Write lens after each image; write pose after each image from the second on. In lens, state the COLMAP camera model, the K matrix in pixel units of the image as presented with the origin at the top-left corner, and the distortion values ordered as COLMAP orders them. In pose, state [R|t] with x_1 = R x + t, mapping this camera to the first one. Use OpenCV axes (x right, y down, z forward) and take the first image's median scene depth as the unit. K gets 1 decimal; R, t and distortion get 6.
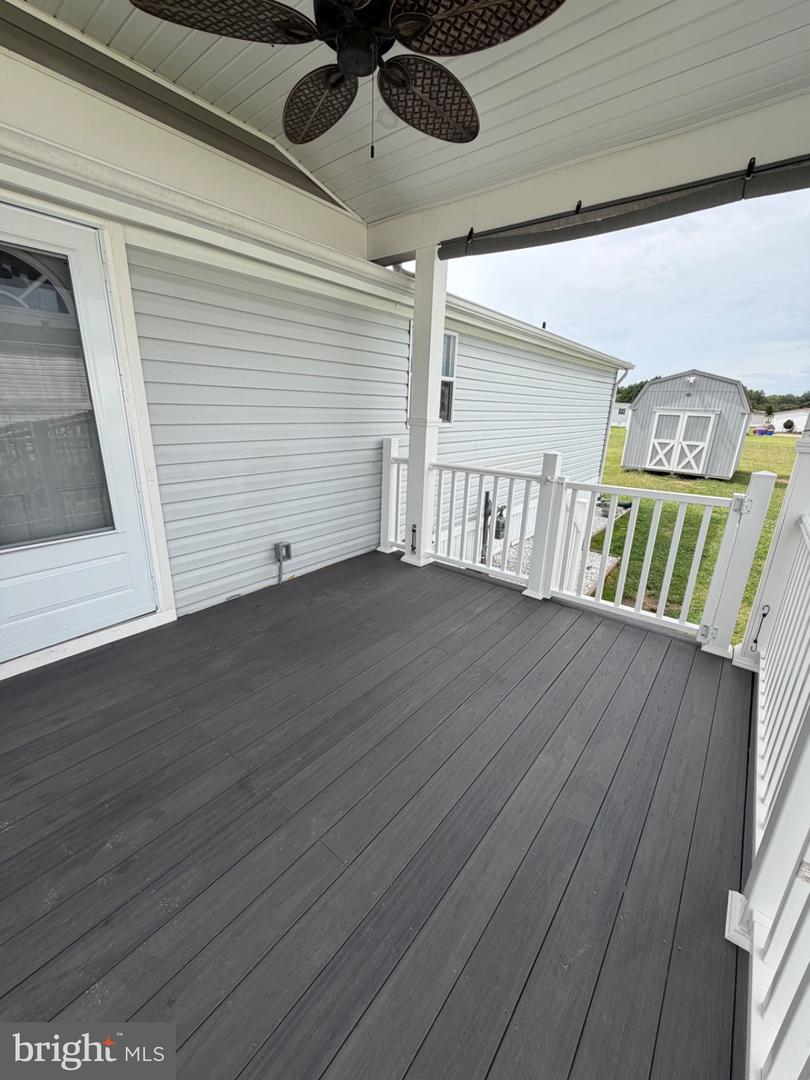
lens RADIAL K [[429.8, 0, 407.9], [0, 429.8, 540.5], [0, 0, 1]] dist [-0.000218, -0.000026]
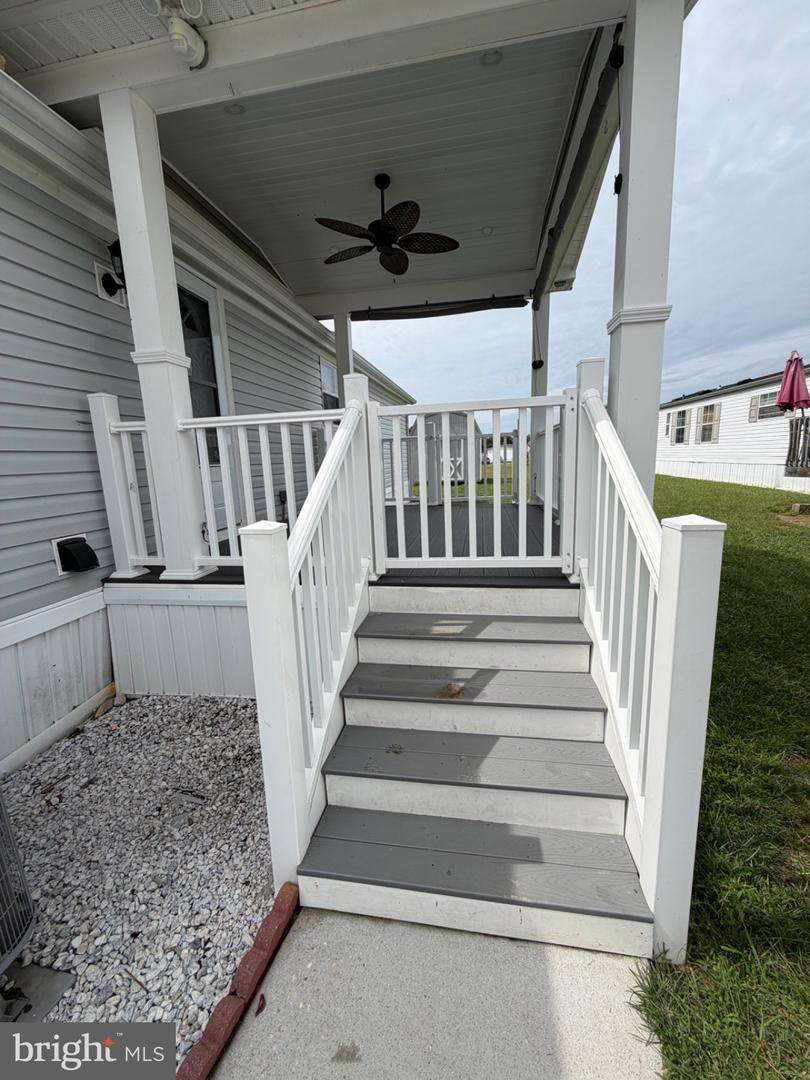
lens RADIAL K [[429.8, 0, 404.7], [0, 429.8, 535.1], [0, 0, 1]] dist [-0.000218, -0.000026]
pose [[0.875132, -0.146050, 0.461316, -0.700019], [0.201840, 0.976642, -0.073698, 0.391915], [-0.439777, 0.157607, 0.884170, -0.534203]]
